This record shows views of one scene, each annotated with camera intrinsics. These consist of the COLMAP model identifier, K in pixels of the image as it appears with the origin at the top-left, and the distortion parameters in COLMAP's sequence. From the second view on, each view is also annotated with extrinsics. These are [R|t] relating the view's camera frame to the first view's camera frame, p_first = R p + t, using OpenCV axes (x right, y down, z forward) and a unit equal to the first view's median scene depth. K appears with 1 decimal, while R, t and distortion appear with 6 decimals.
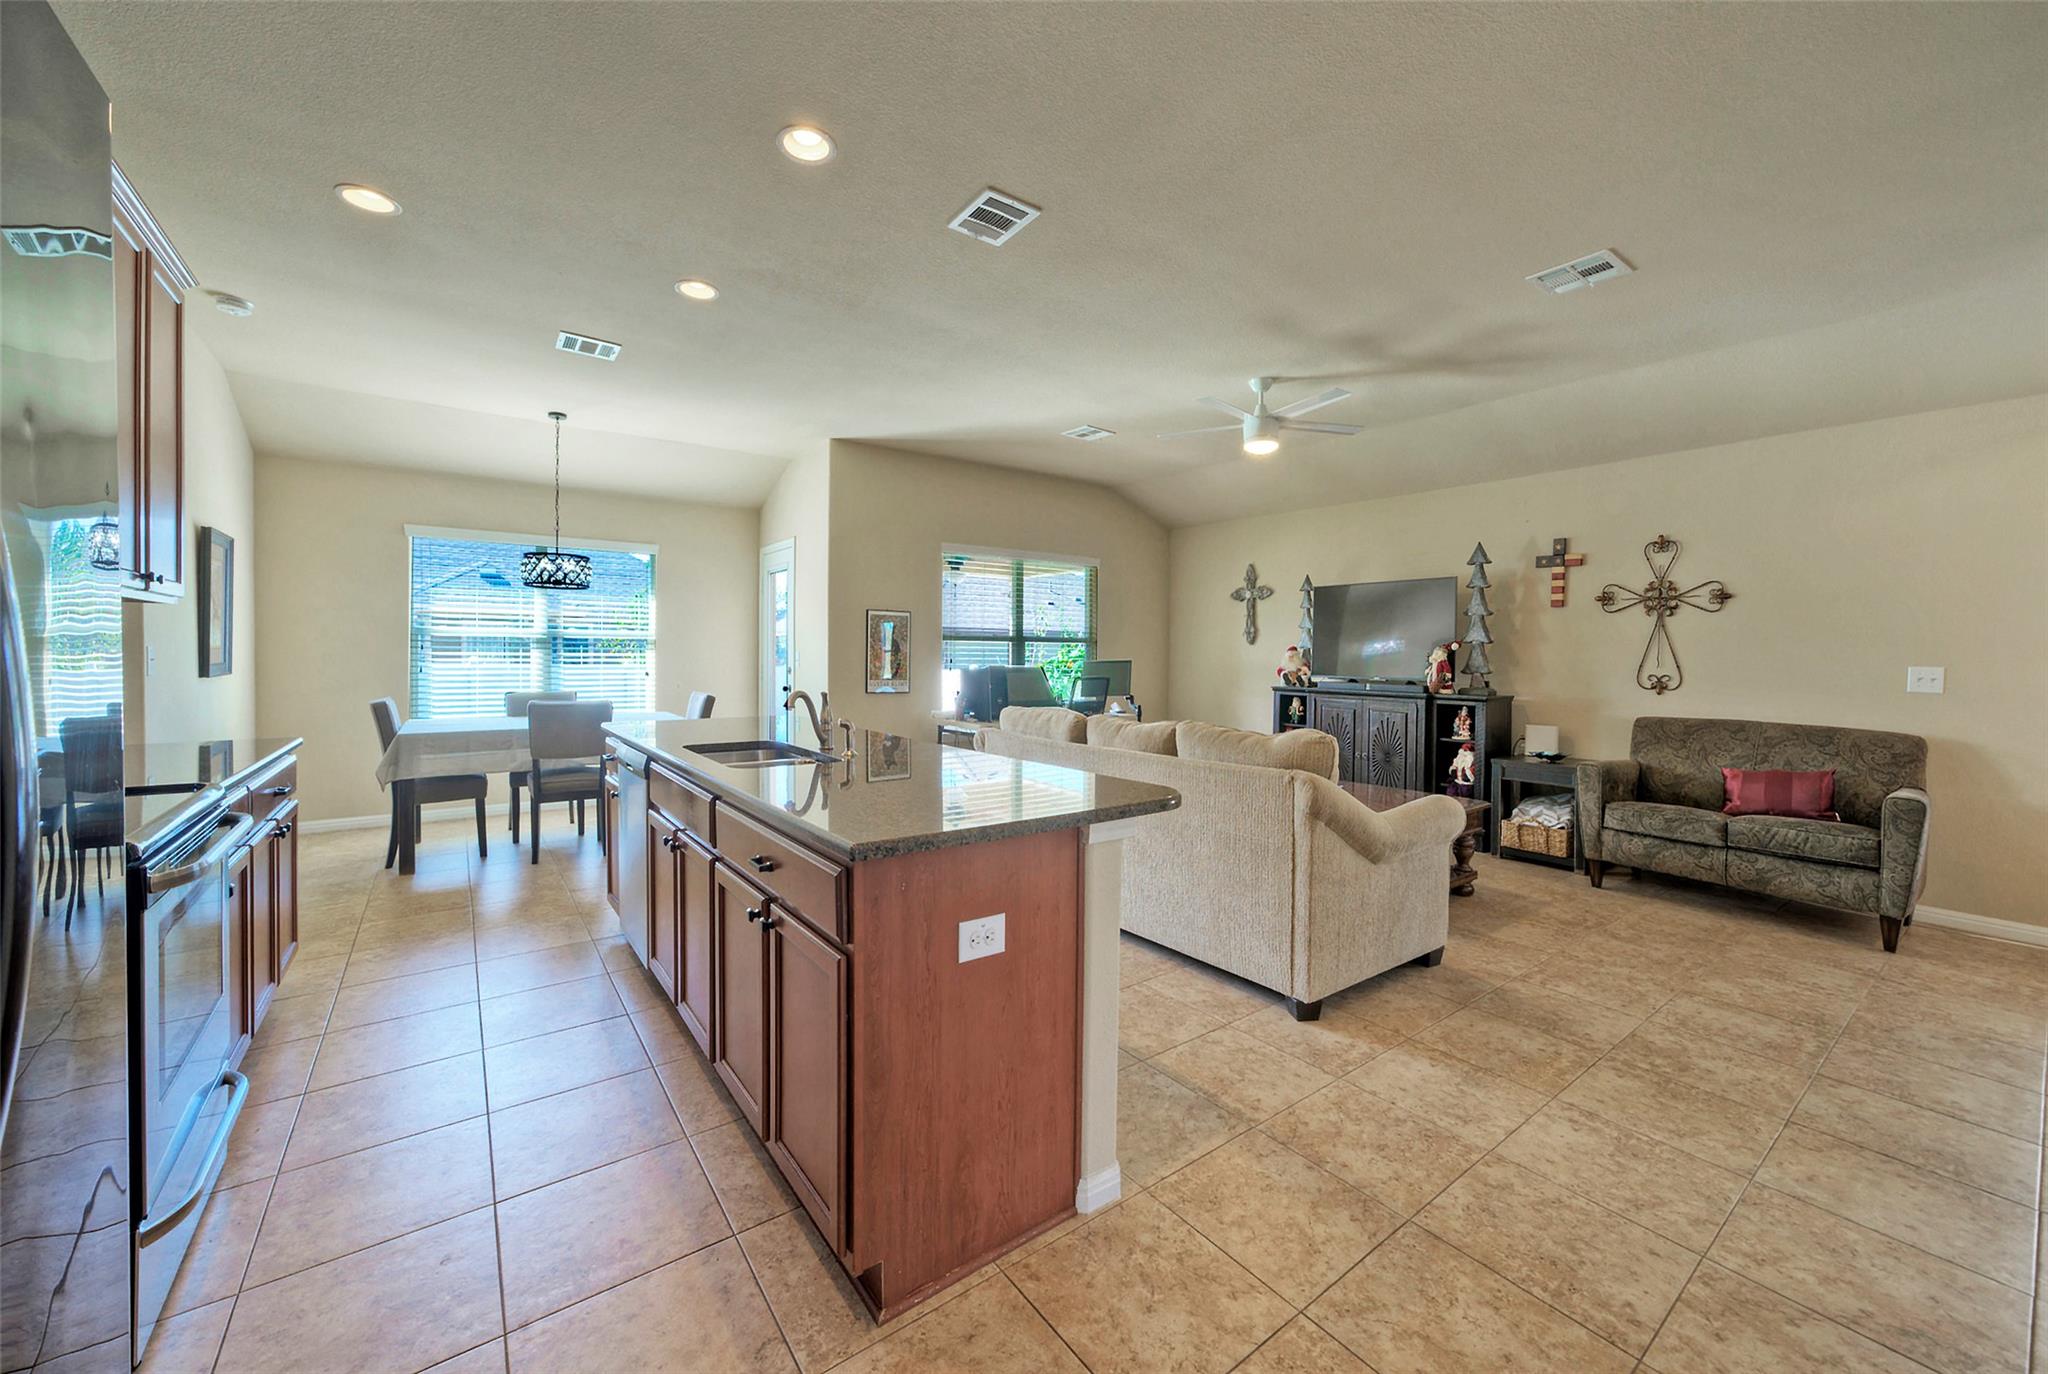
lens RADIAL K [[781.2, 0, 1091.6], [0, 781.2, 649.0], [0, 0, 1]] dist [0.002470, -0.000093]
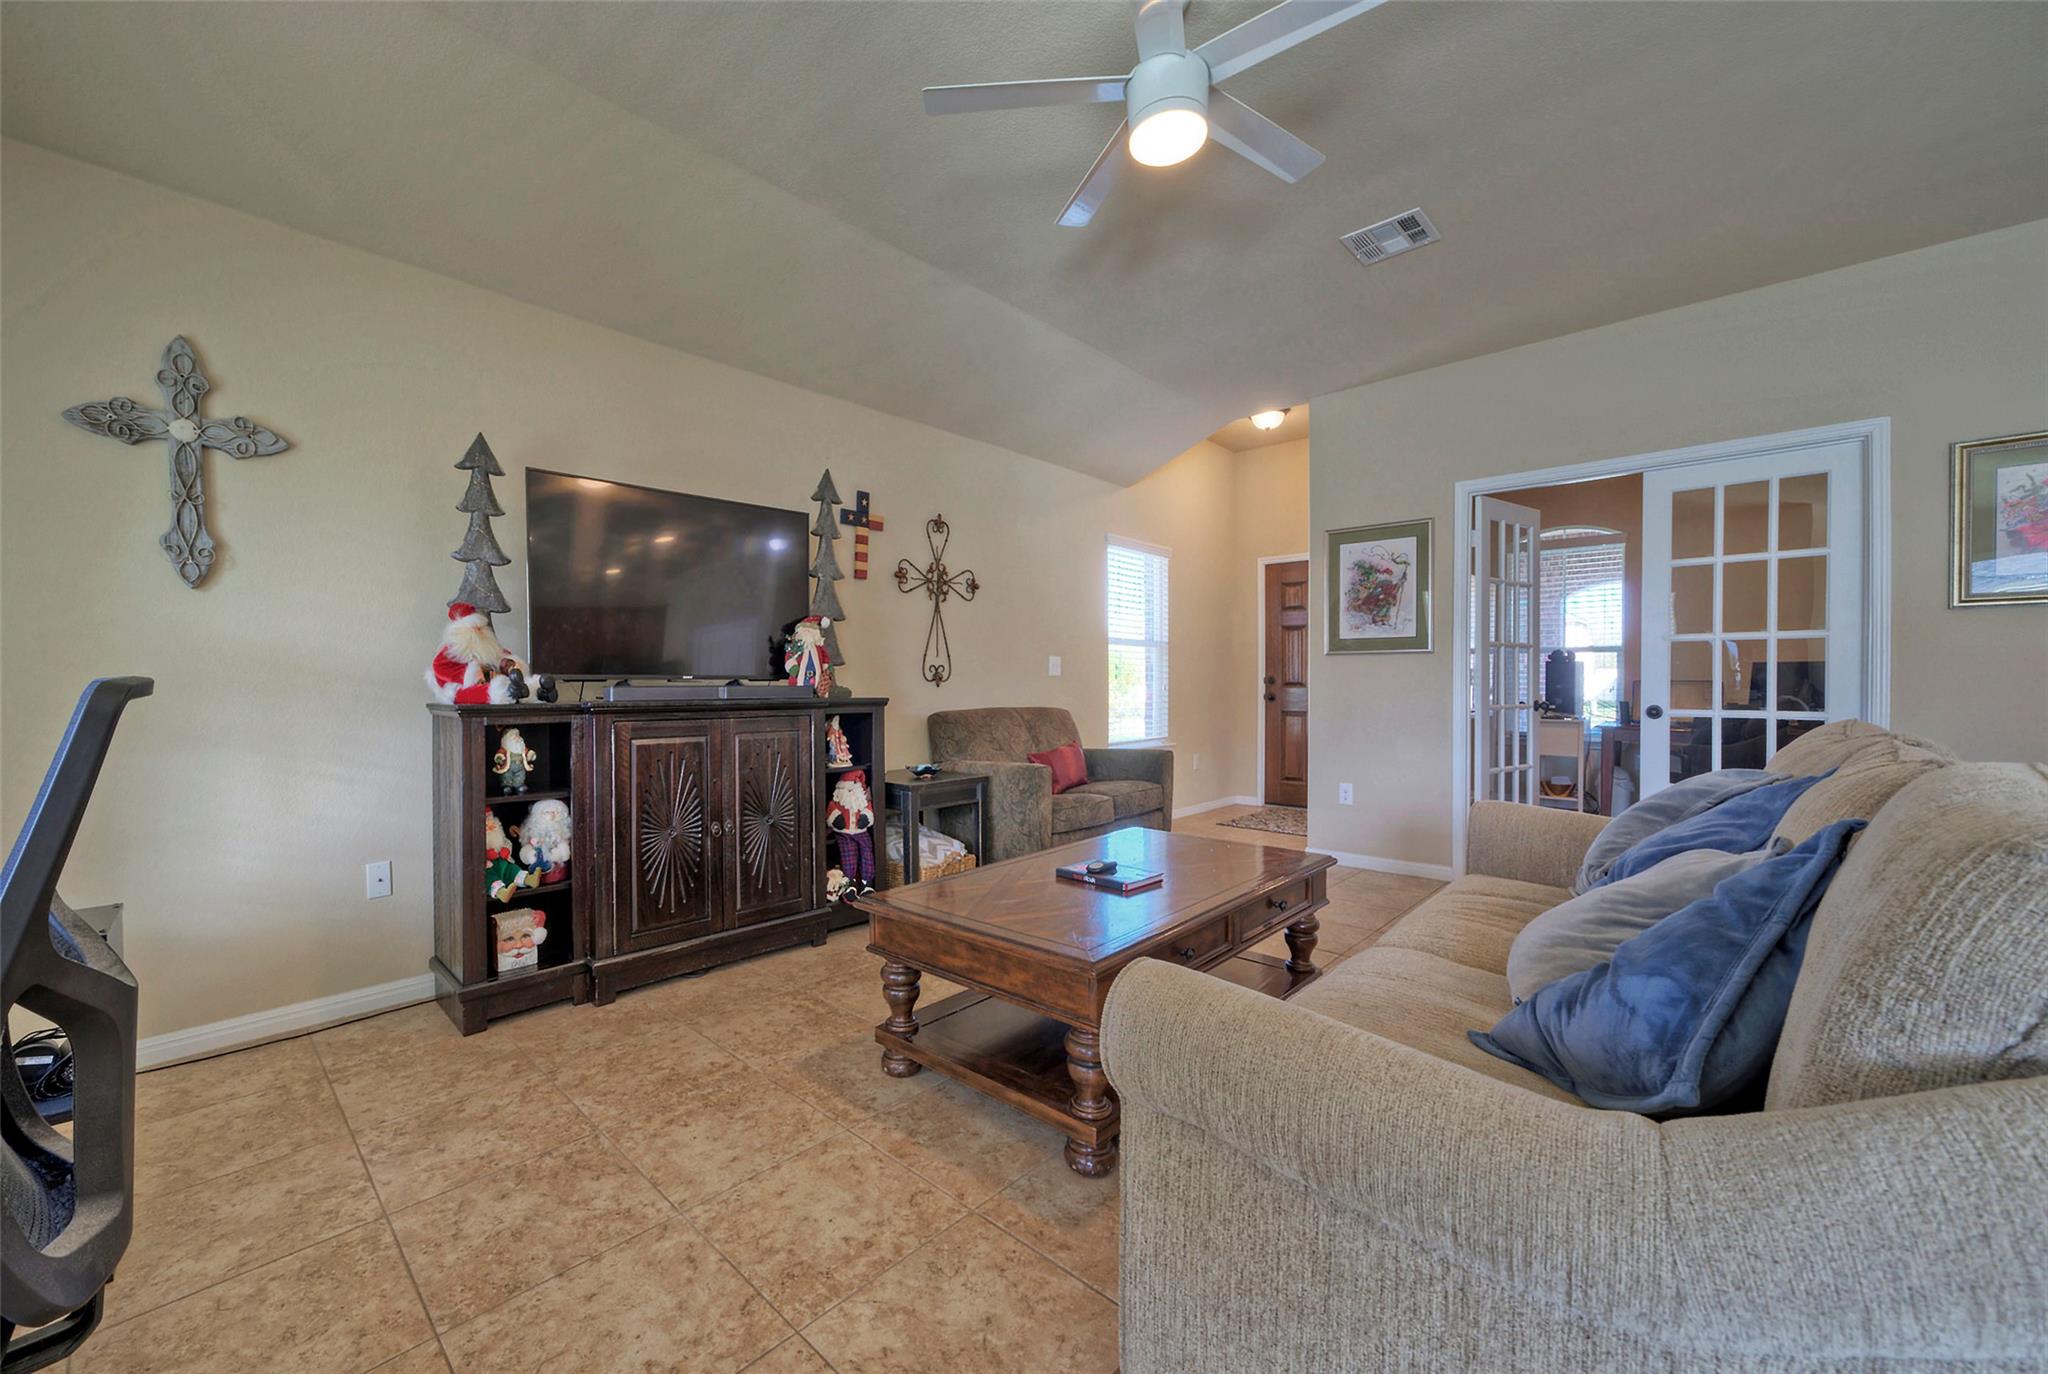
lens RADIAL K [[820.9, 0, 1016.1], [0, 820.9, 684.6], [0, 0, 1]] dist [0.001591, 0.000151]
pose [[-0.118889, -0.018671, 0.992732, -0.255015], [-0.000191, 0.999824, 0.018781, 0.039442], [-0.992908, 0.002043, -0.118871, 1.045343]]
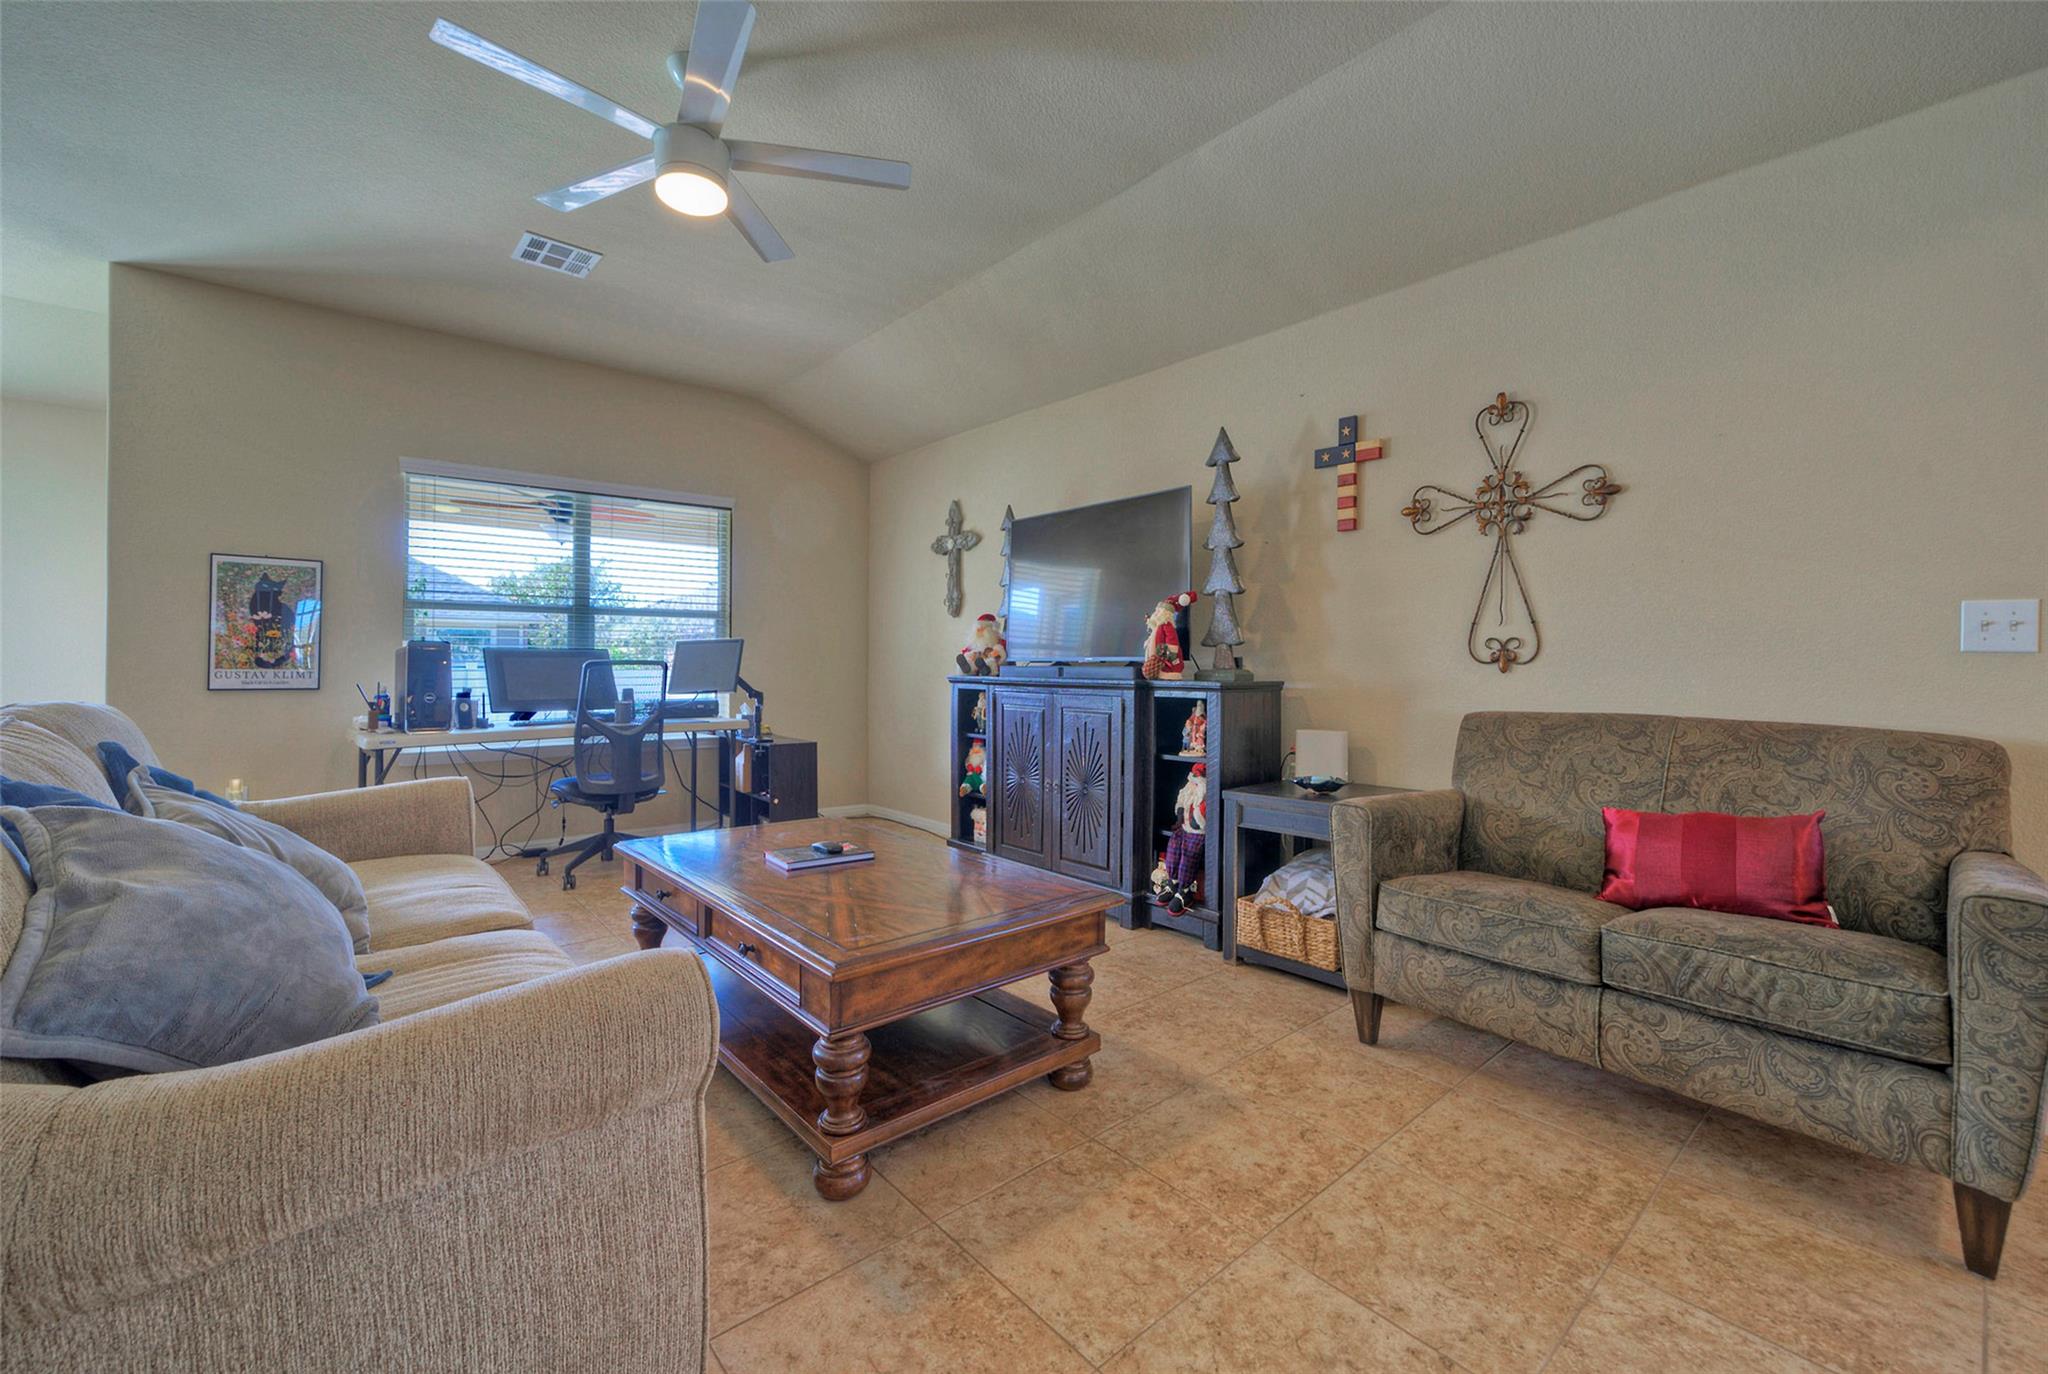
lens RADIAL K [[819.1, 0, 1039.7], [0, 819.1, 645.5], [0, 0, 1]] dist [-0.003220, 0.003508]
pose [[0.999629, -0.011219, 0.024814, 0.382794], [0.011608, 0.999811, -0.015615, 0.044976], [-0.024634, 0.015897, 0.999570, 0.424218]]
